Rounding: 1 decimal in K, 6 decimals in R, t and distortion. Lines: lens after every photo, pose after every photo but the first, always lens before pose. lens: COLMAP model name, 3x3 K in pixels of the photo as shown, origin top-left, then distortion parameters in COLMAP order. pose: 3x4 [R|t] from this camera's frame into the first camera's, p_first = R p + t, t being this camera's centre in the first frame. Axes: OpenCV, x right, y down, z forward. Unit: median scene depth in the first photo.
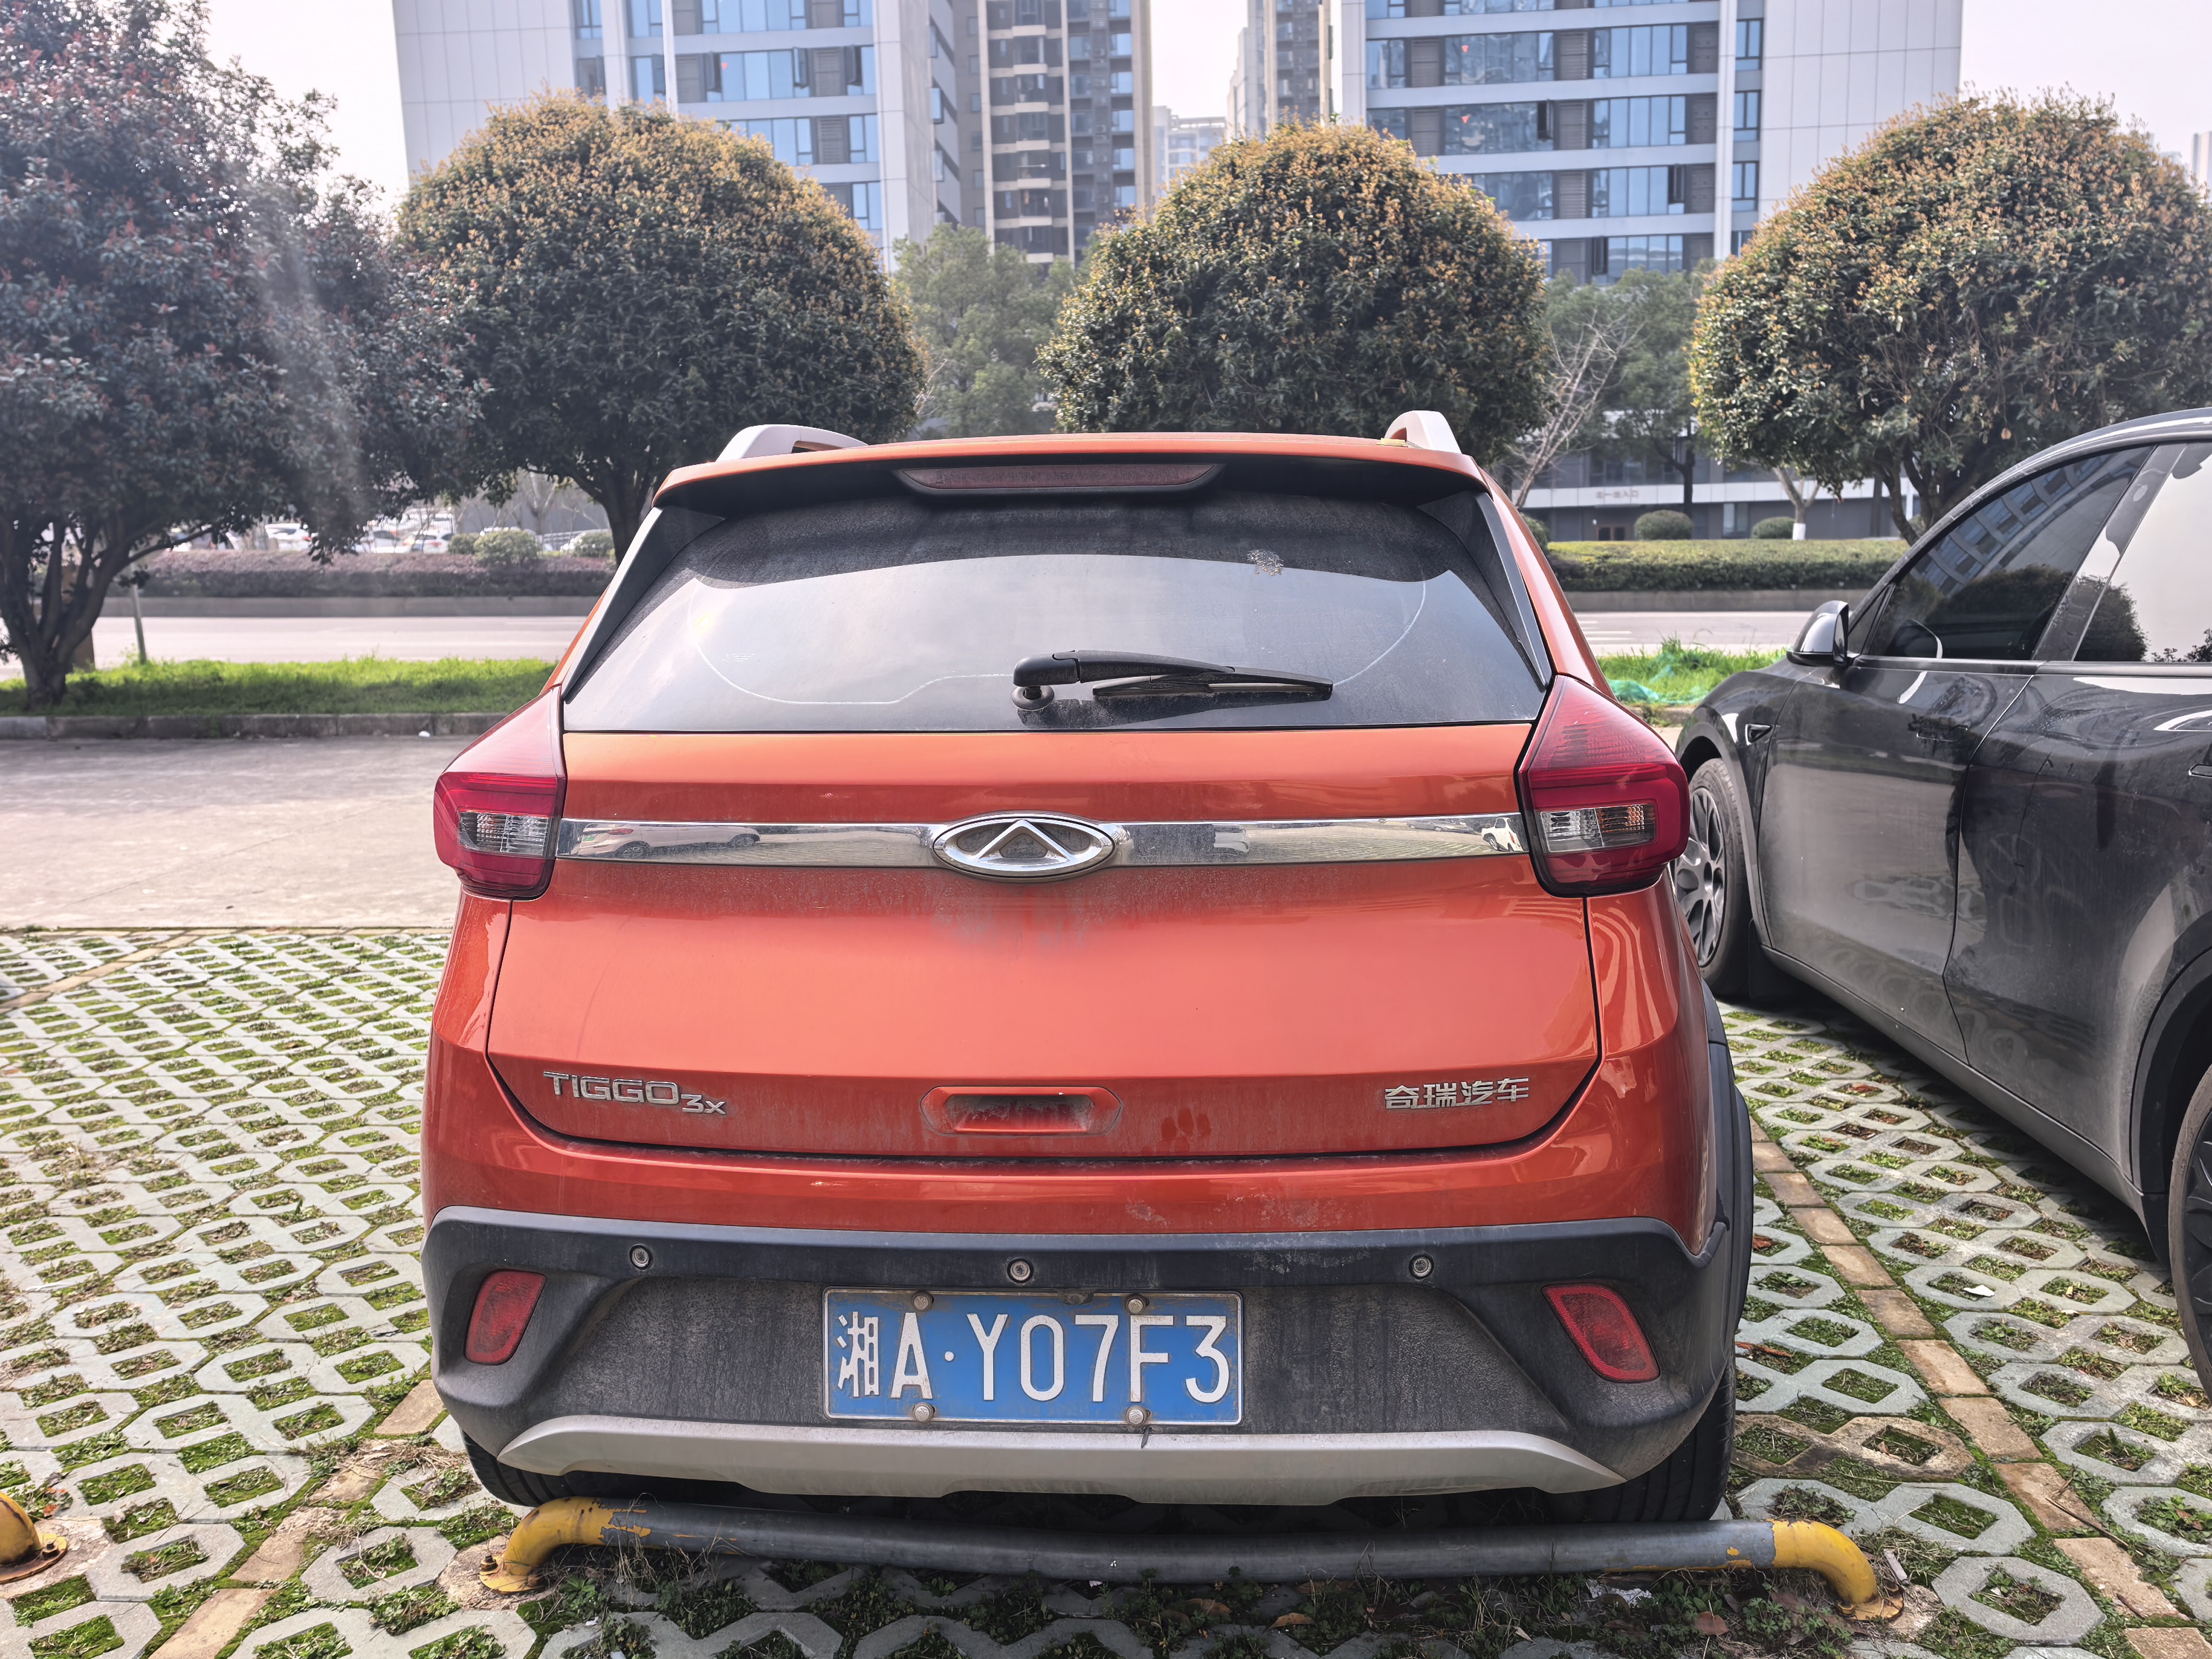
lens RADIAL K [[1820.7, 0, 1115.3], [0, 1820.7, 782.8], [0, 0, 1]] dist [0.012730, -0.007711]
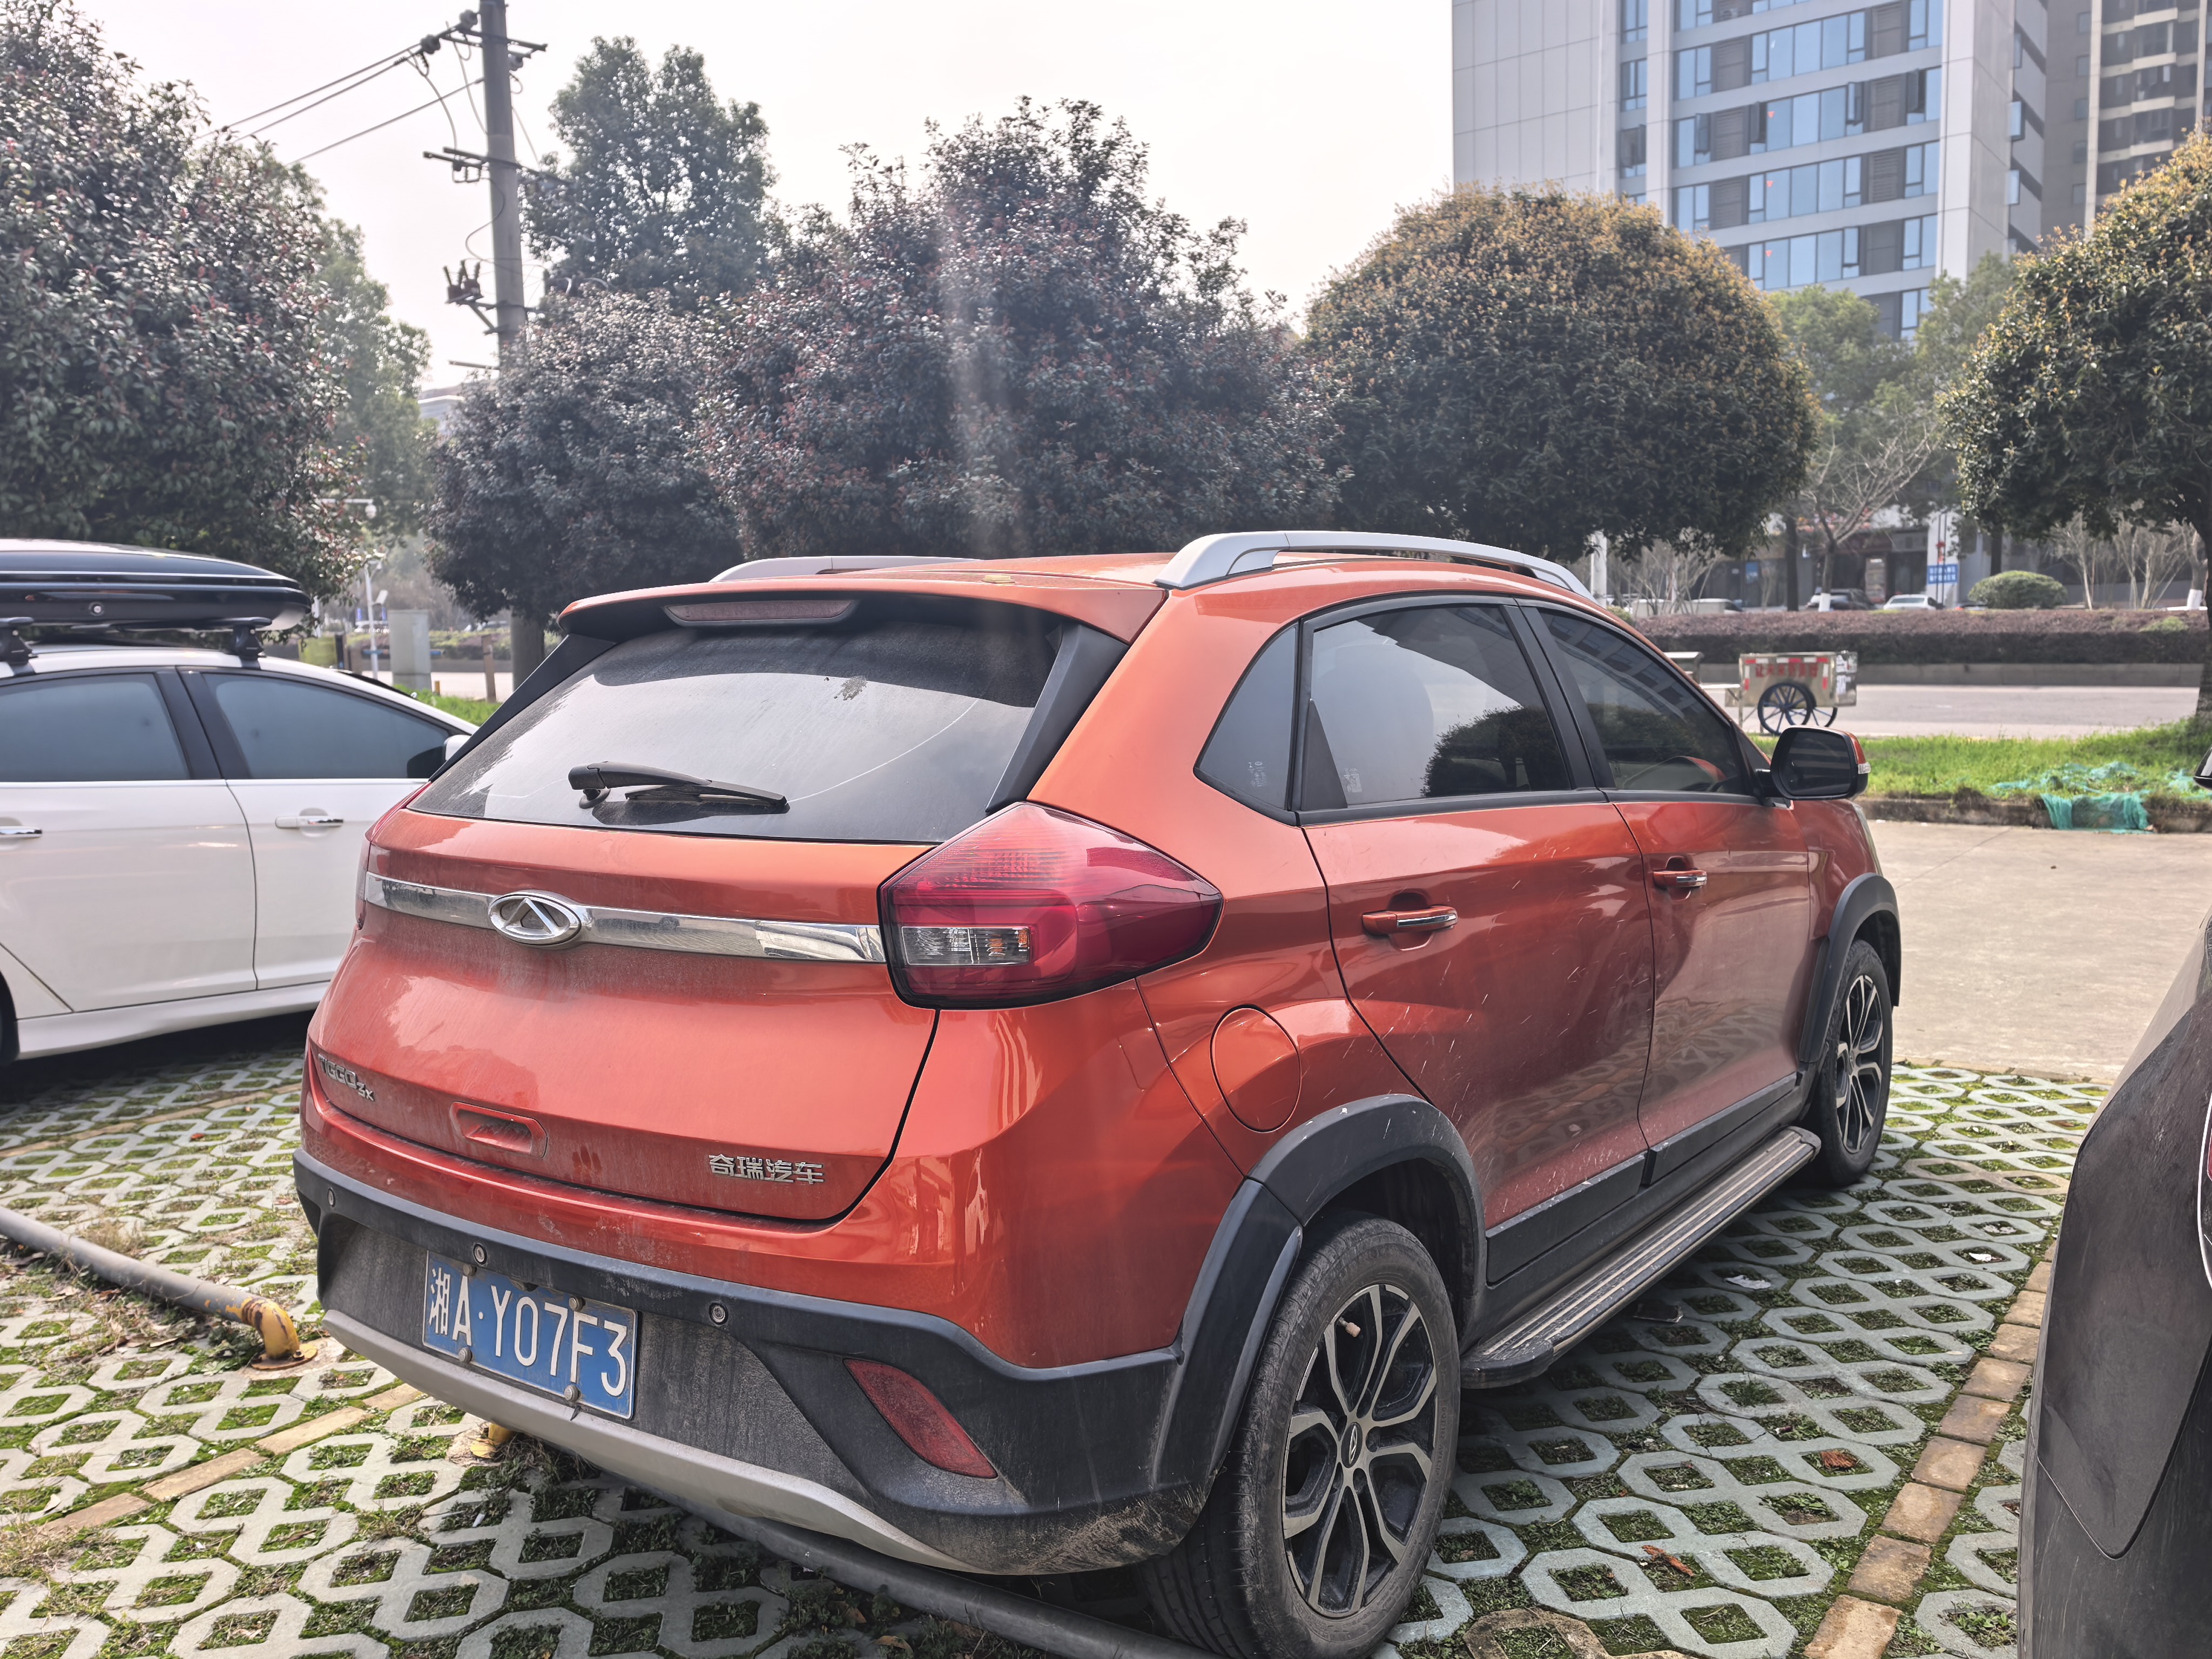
lens RADIAL K [[1820.7, 0, 1120.8], [0, 1820.7, 827.2], [0, 0, 1]] dist [0.012730, -0.007711]
pose [[0.845469, 0.054730, -0.531213, 0.117506], [-0.059851, 0.998179, 0.007584, -0.007614], [0.530660, 0.025382, 0.847204, 0.018995]]
